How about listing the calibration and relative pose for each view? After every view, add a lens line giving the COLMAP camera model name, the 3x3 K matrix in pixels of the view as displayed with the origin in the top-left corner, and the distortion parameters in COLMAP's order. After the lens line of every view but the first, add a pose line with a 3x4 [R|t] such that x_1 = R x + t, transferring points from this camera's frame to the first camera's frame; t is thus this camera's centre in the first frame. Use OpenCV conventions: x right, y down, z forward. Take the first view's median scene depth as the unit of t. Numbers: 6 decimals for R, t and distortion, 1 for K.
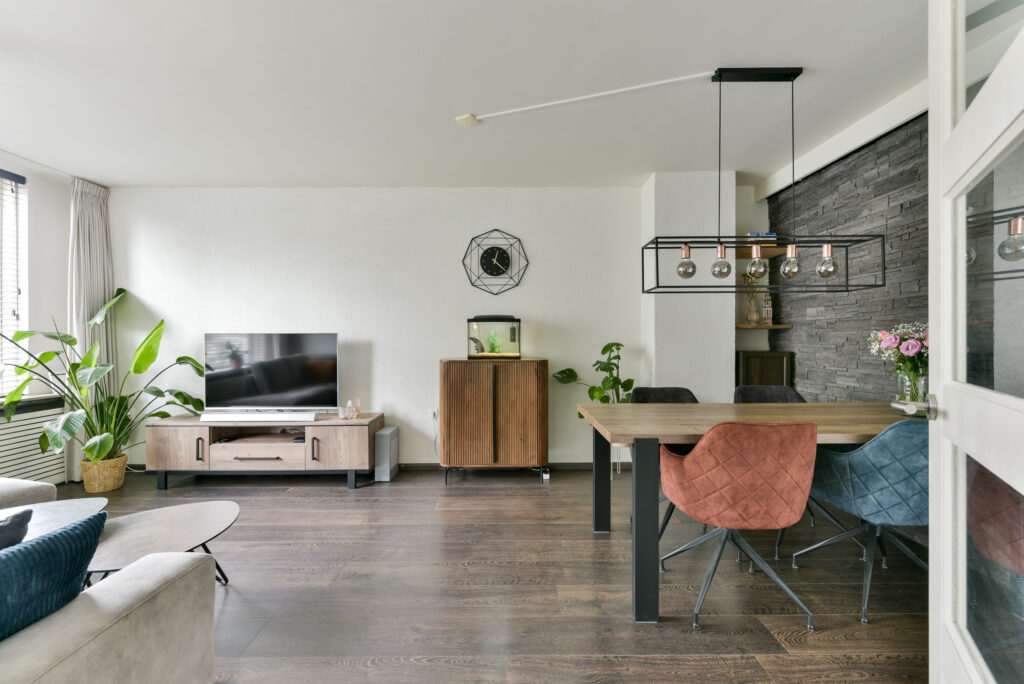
lens RADIAL K [[451.4, 0, 501.7], [0, 451.4, 339.3], [0, 0, 1]] dist [0.004226, 0.000052]
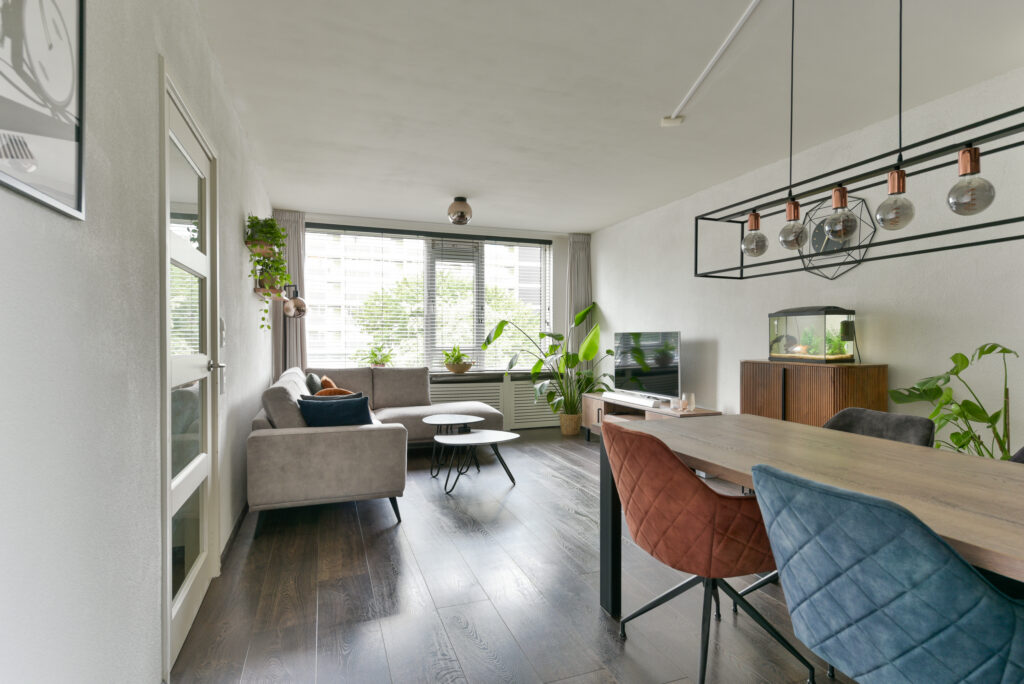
lens RADIAL K [[504.1, 0, 512.0], [0, 504.1, 342.0], [0, 0, 1]] dist [0.000835, 0.000114]
pose [[0.356551, 0.009767, -0.934225, 0.665750], [-0.004823, 0.999951, 0.008614, 0.003265], [0.934263, 0.001434, 0.356581, 0.204286]]
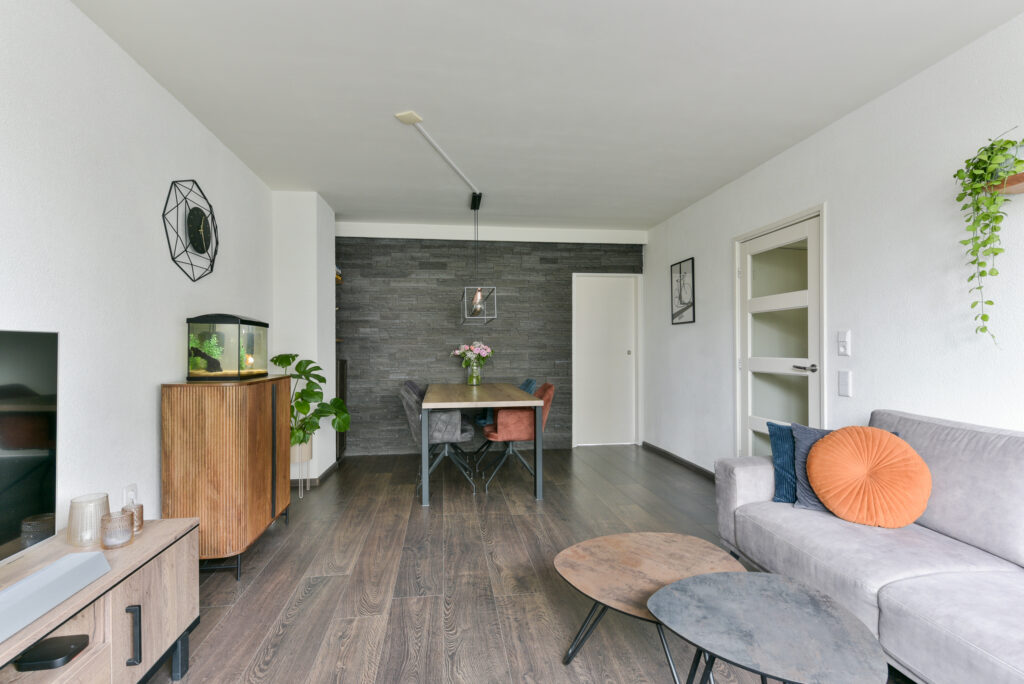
lens RADIAL K [[496.9, 0, 507.4], [0, 496.9, 348.7], [0, 0, 1]] dist [0.001063, -0.001308]
pose [[-0.157820, 0.003781, 0.987461, -0.875479], [0.007197, 0.999971, -0.002678, 0.002863], [-0.987442, 0.006684, -0.157843, 0.746940]]
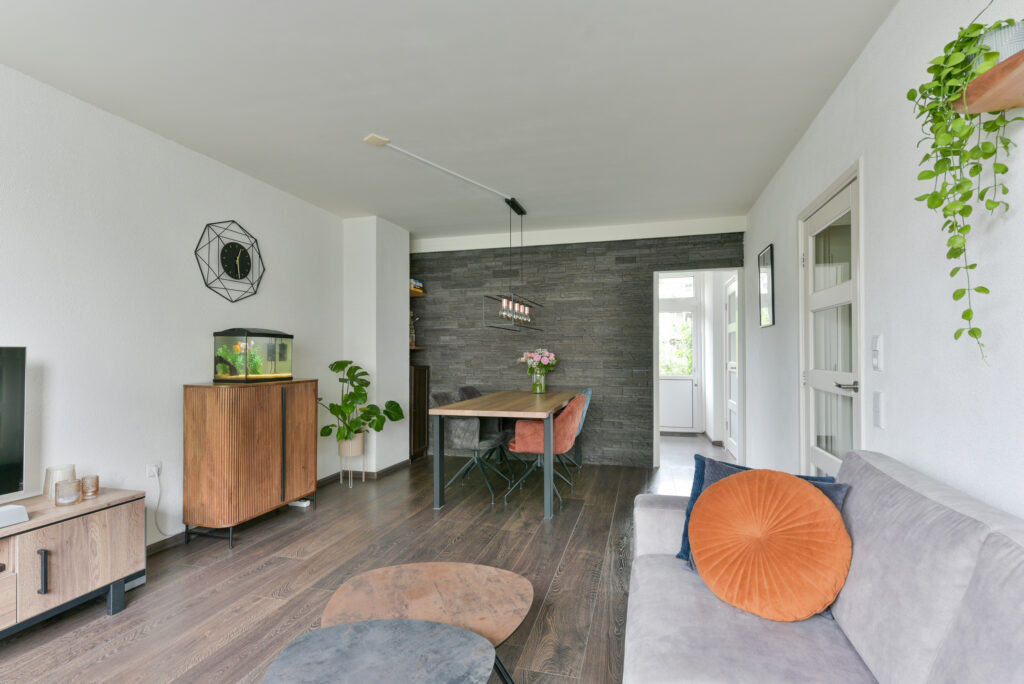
lens RADIAL K [[496.9, 0, 507.4], [0, 496.9, 348.7], [0, 0, 1]] dist [0.001063, -0.001308]
pose [[0.256427, 0.013426, 0.966470, -0.824681], [0.003520, 0.999884, -0.014824, -0.001756], [-0.966557, 0.007204, 0.256350, 0.338411]]
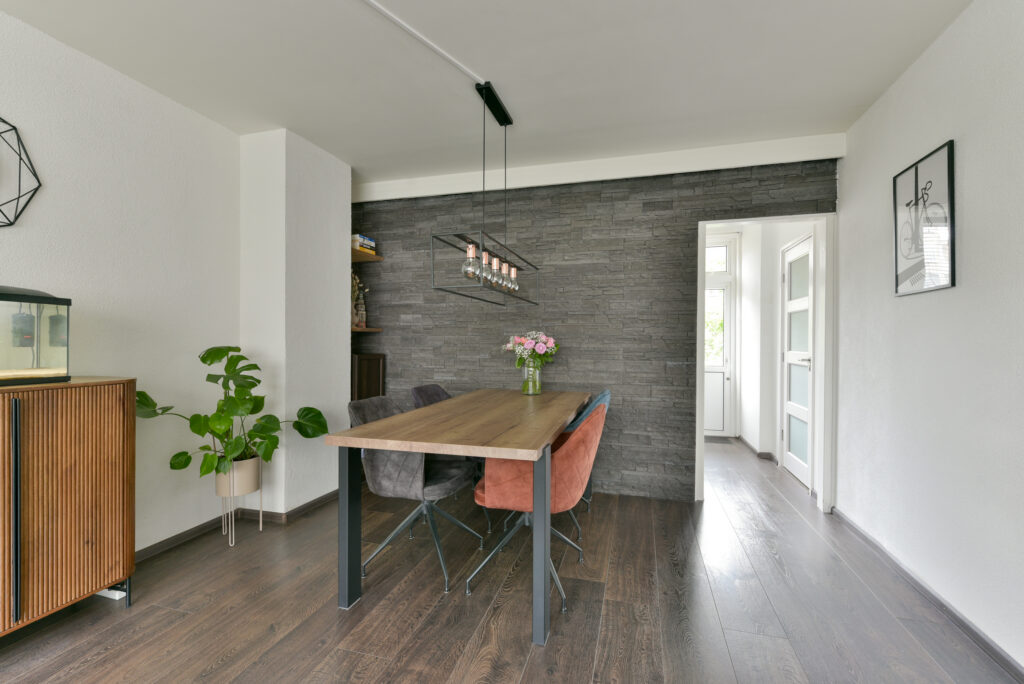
lens RADIAL K [[452.5, 0, 512.0], [0, 452.5, 342.0], [0, 0, 1]] dist [0.007587, -0.000042]
pose [[0.257825, 0.004147, 0.966183, -0.318459], [-0.002397, 0.999990, -0.003653, 0.002611], [-0.966189, -0.001374, 0.257832, 0.420374]]
